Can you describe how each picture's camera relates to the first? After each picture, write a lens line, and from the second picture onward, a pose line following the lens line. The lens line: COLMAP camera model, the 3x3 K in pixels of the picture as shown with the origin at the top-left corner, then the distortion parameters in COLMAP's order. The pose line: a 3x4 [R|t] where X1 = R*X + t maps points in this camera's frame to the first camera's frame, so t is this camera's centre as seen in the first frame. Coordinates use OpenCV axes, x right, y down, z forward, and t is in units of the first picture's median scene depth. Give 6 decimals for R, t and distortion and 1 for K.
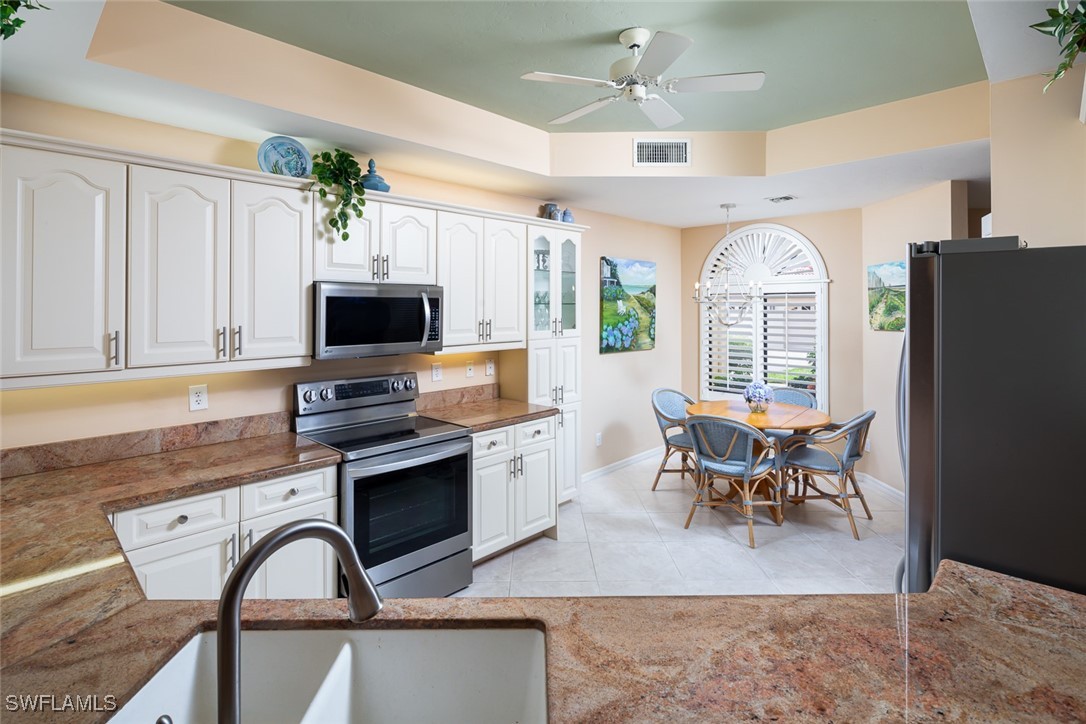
lens RADIAL K [[525.0, 0, 539.1], [0, 525.0, 305.6], [0, 0, 1]] dist [0.001310, 0.000130]
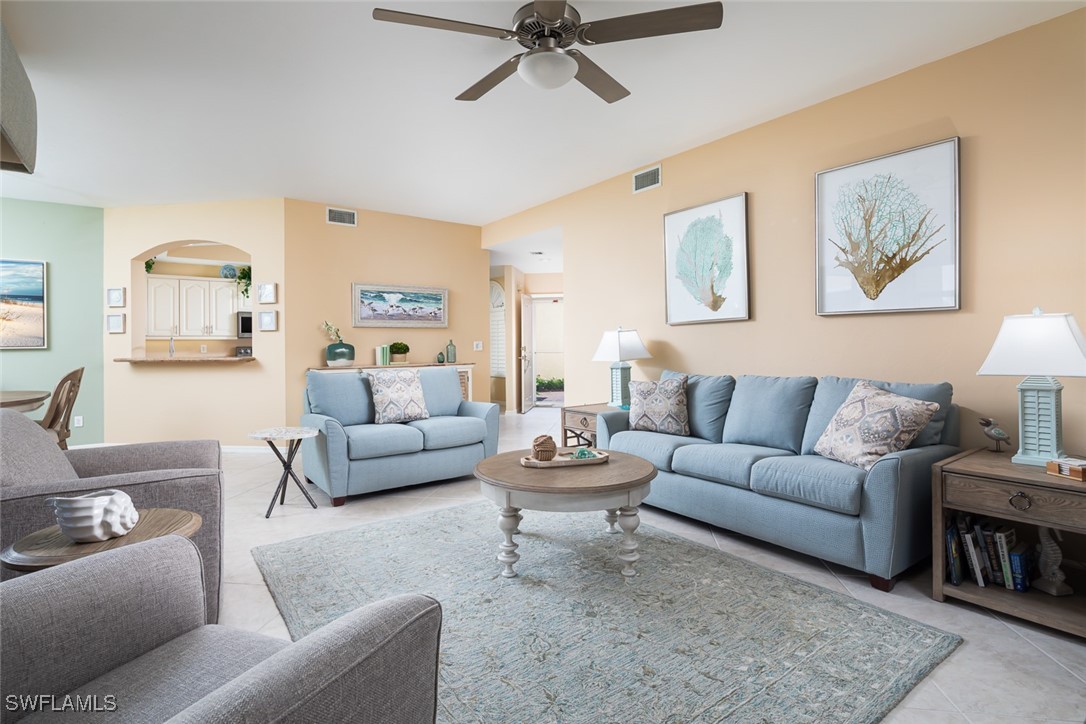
lens RADIAL K [[531.3, 0, 539.5], [0, 531.3, 330.3], [0, 0, 1]] dist [0.001306, 0.000264]
pose [[0.984676, -0.009290, -0.174145, 1.021973], [0.005338, 0.999718, -0.023151, 0.080645], [0.174311, 0.021866, 0.984448, -0.963261]]
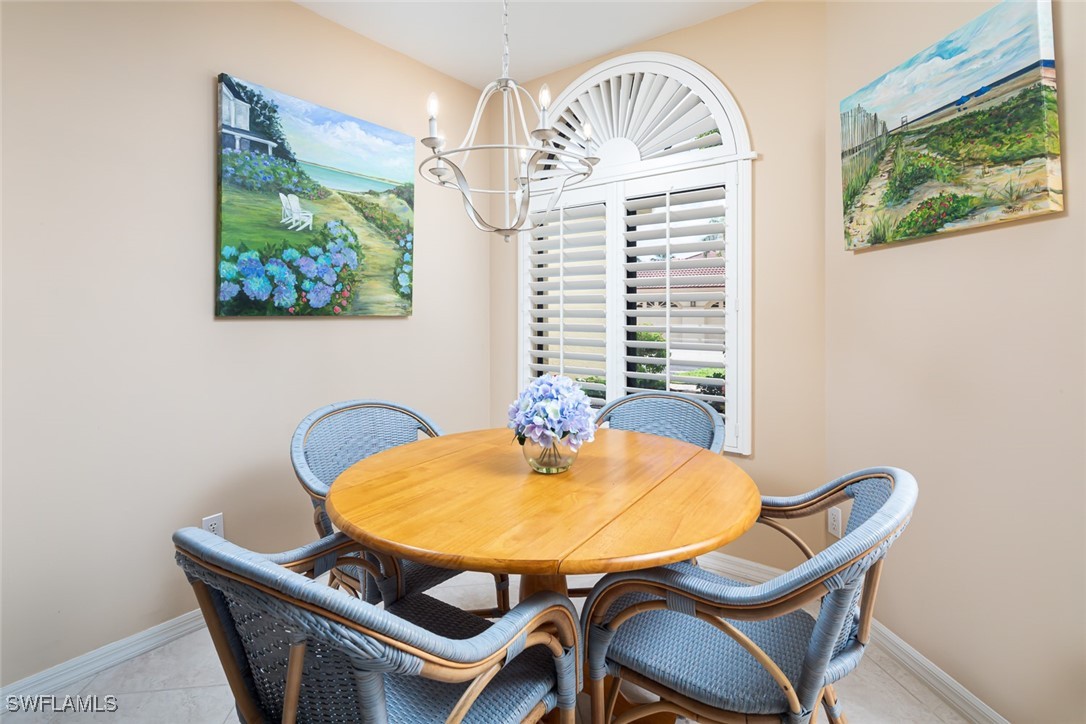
lens RADIAL K [[531.3, 0, 539.5], [0, 531.3, 330.3], [0, 0, 1]] dist [0.001306, 0.000264]
pose [[0.992729, -0.004592, 0.120287, 0.310647], [0.000313, 0.999367, 0.035568, 0.086694], [-0.120374, -0.035272, 0.992102, 0.559821]]
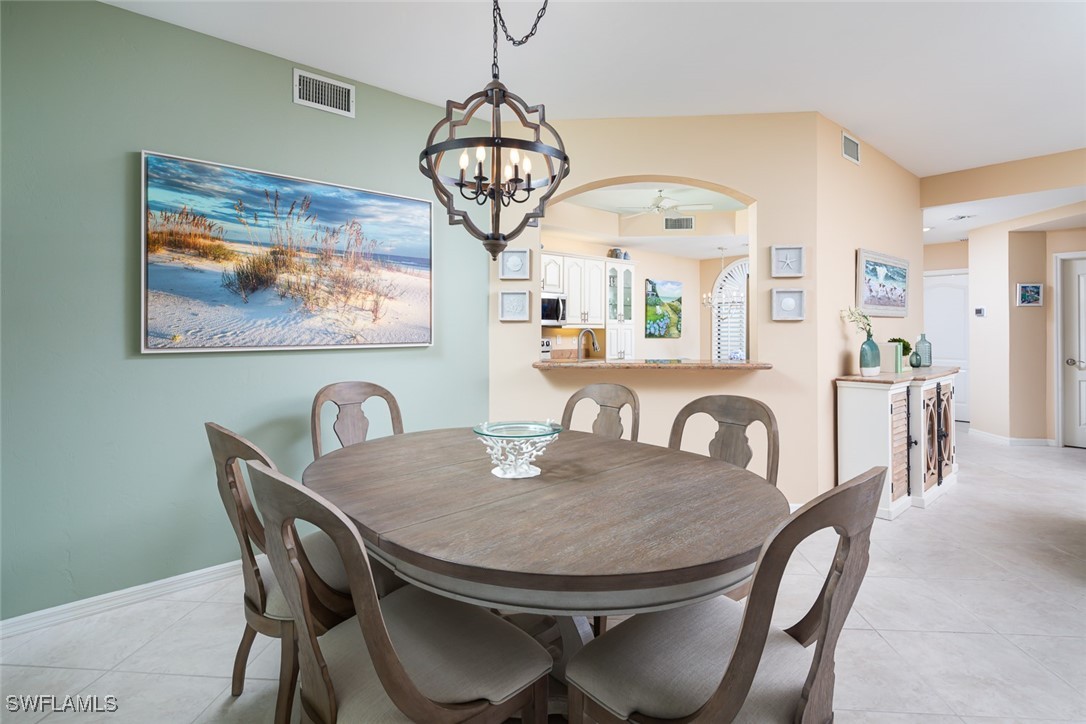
lens RADIAL K [[531.3, 0, 539.5], [0, 531.3, 330.3], [0, 0, 1]] dist [0.001306, 0.000264]
pose [[0.996535, 0.000896, -0.083166, -0.075654], [-0.000743, 0.999998, 0.001866, 0.064533], [0.083167, -0.001798, 0.996534, -0.682681]]
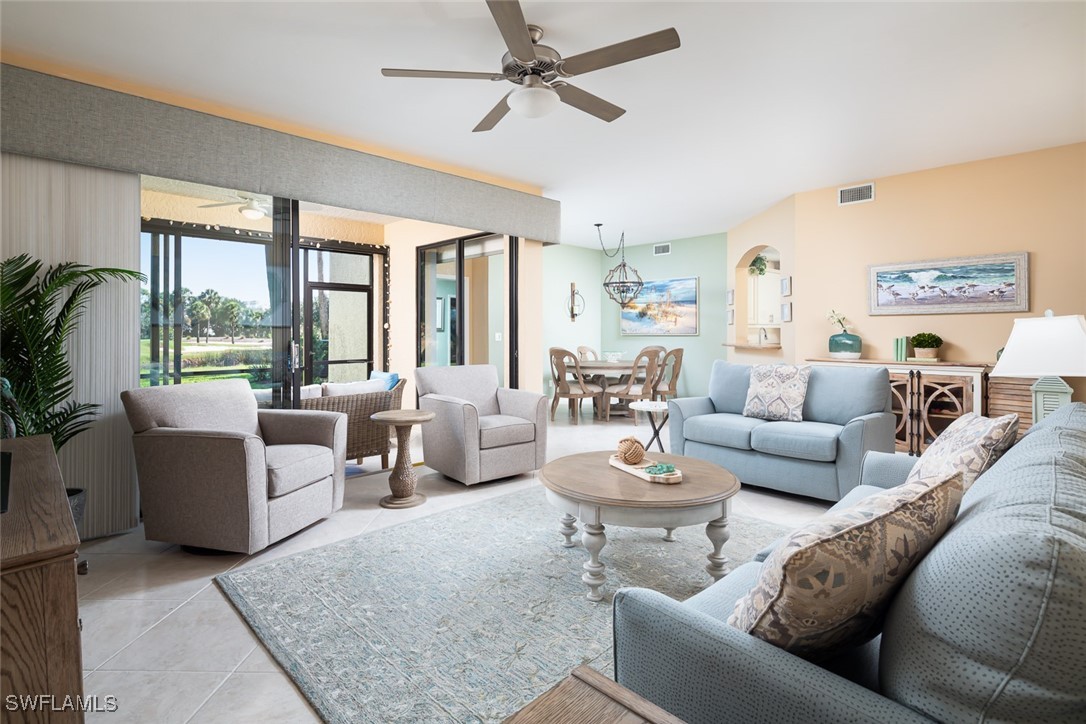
lens RADIAL K [[531.3, 0, 539.5], [0, 531.3, 330.3], [0, 0, 1]] dist [0.001306, 0.000264]
pose [[-0.034022, -0.000965, -0.999421, 1.502043], [0.003029, 0.999995, -0.001068, 0.071378], [0.999416, -0.003064, -0.034019, -0.445342]]
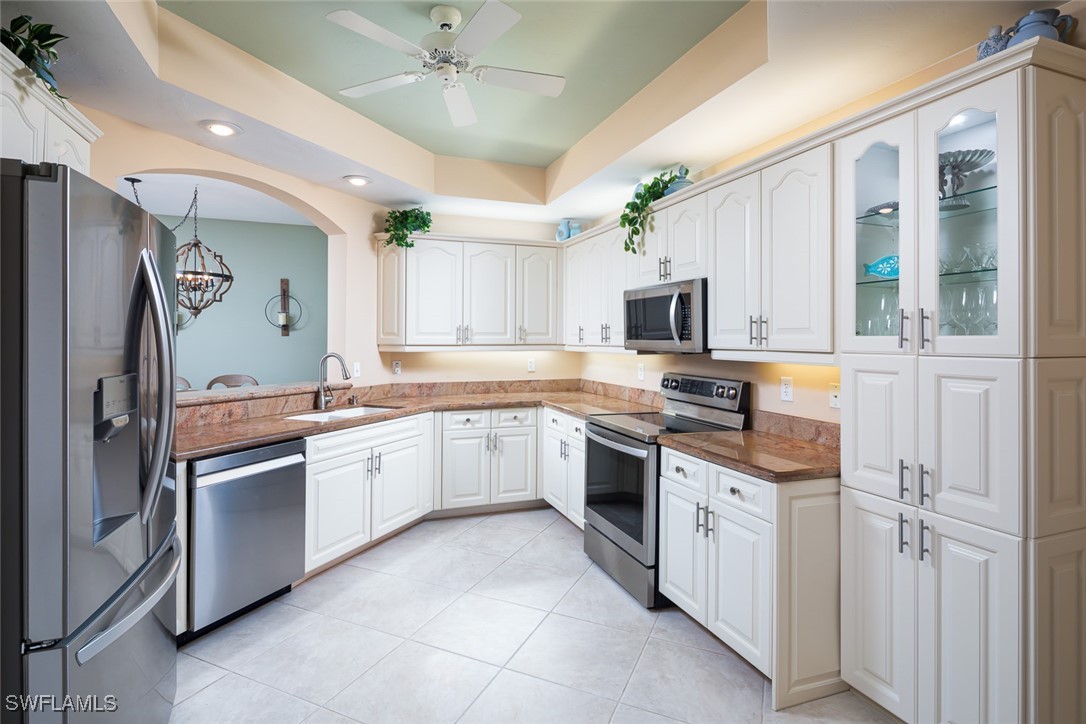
lens RADIAL K [[531.3, 0, 539.5], [0, 531.3, 330.3], [0, 0, 1]] dist [0.001306, 0.000264]
pose [[-0.424504, -0.010489, -0.905365, 0.473773], [0.001150, 0.999926, -0.012124, 0.038012], [0.905425, -0.006187, -0.424461, 0.739520]]
